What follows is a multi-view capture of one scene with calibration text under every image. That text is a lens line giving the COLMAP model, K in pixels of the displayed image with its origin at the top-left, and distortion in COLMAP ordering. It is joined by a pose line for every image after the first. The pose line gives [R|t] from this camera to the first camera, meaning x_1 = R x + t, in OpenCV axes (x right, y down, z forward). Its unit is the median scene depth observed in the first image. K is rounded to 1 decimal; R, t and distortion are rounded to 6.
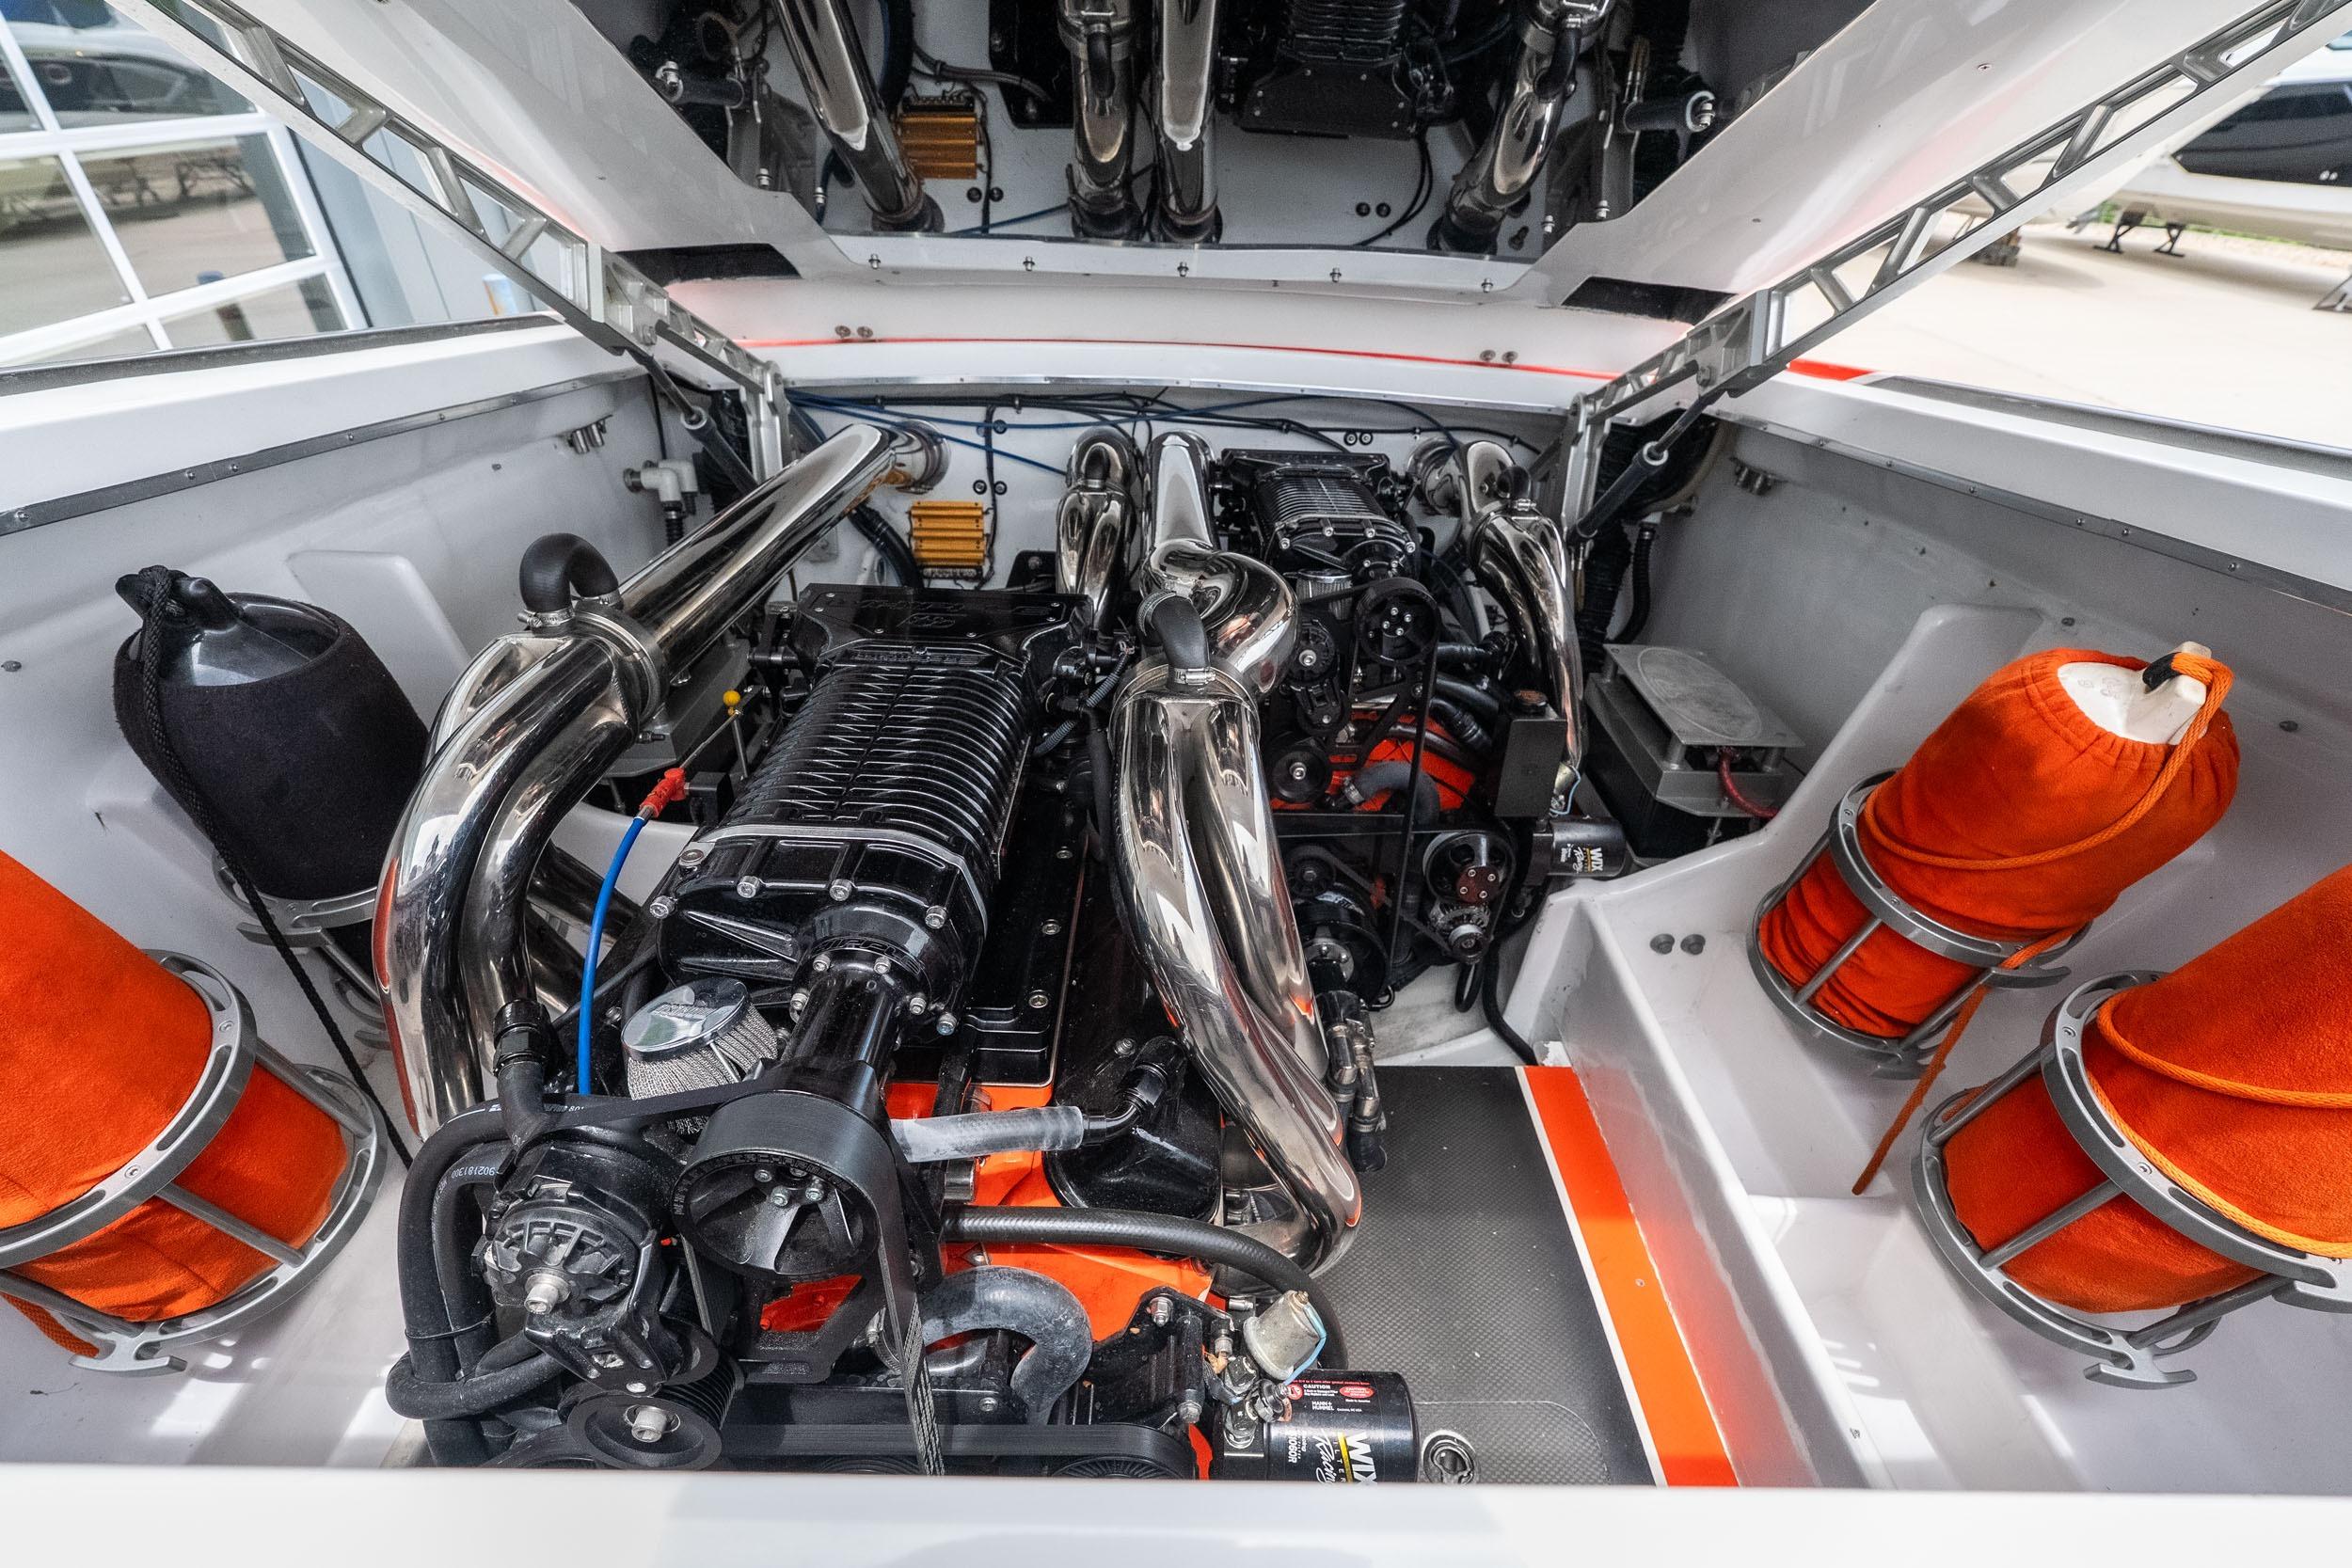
lens RADIAL K [[1051.7, 0, 1176.0], [0, 1051.7, 784.0], [0, 0, 1]] dist [-0.005404, 0.000110]
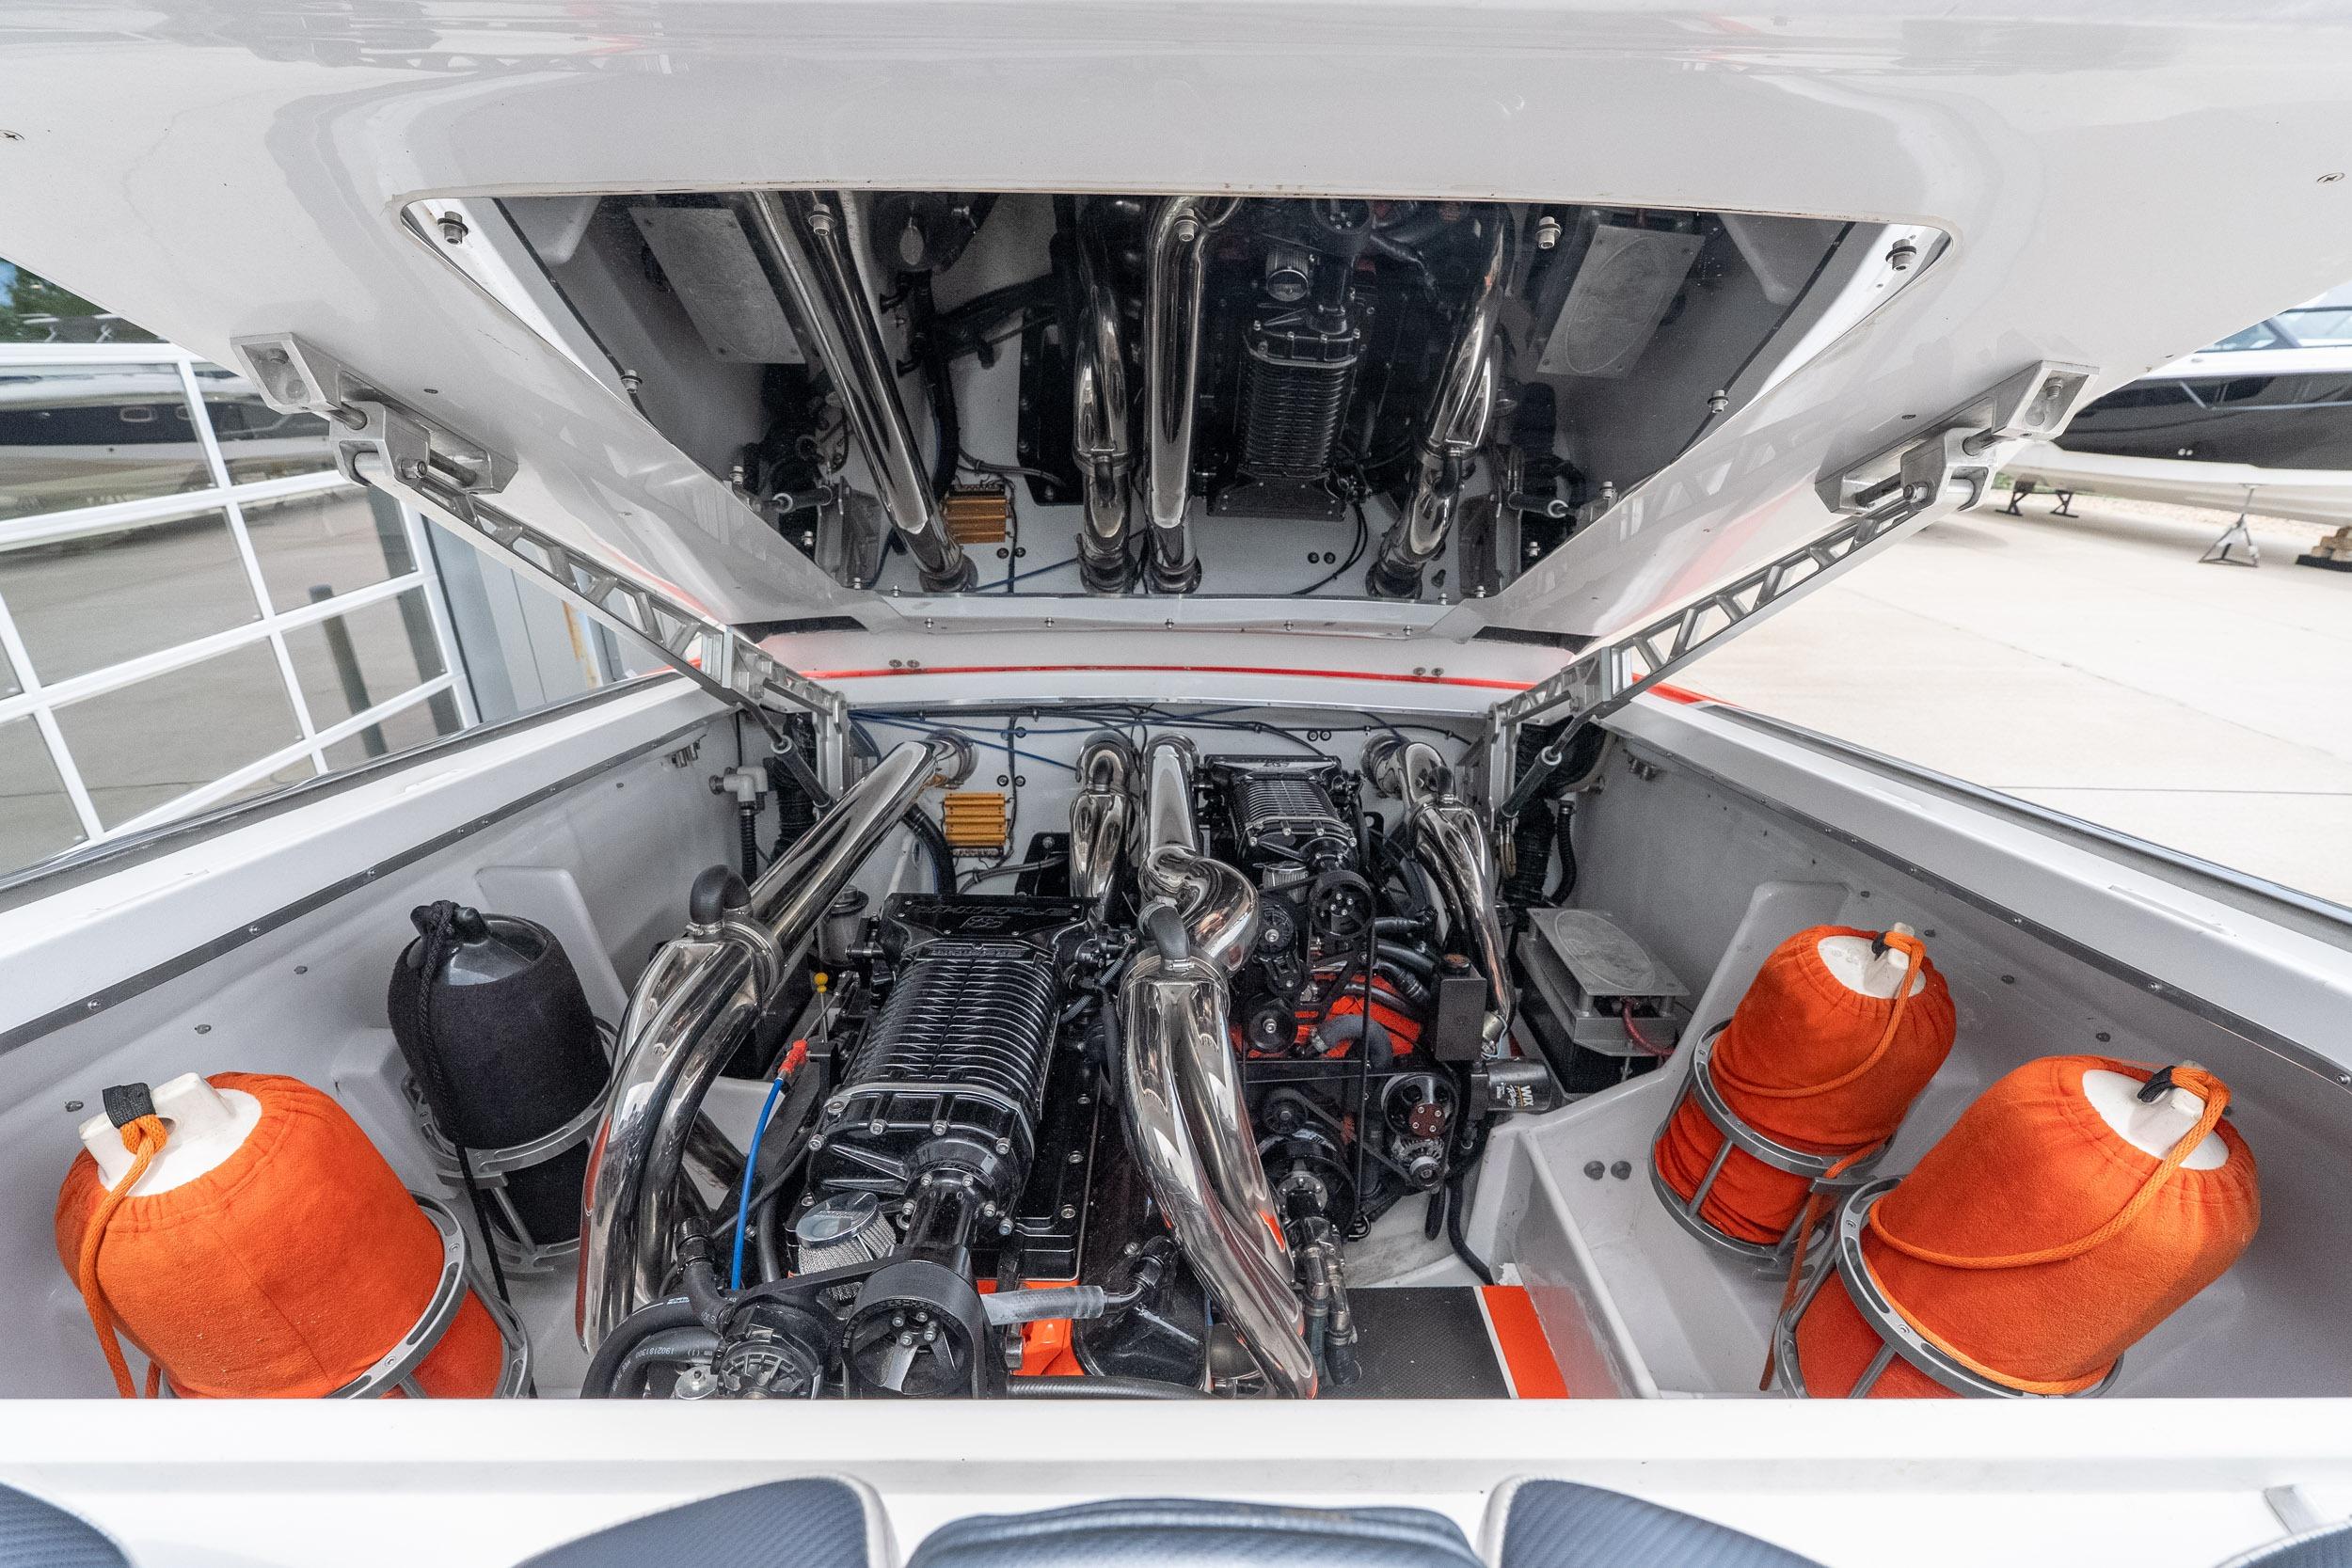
lens RADIAL K [[1051.7, 0, 1176.0], [0, 1051.7, 784.0], [0, 0, 1]] dist [-0.005404, 0.000110]
pose [[0.999792, -0.020188, 0.002811, 0.008659], [0.020305, 0.974528, -0.223346, -0.015335], [0.001769, 0.223356, 0.974735, -0.250504]]
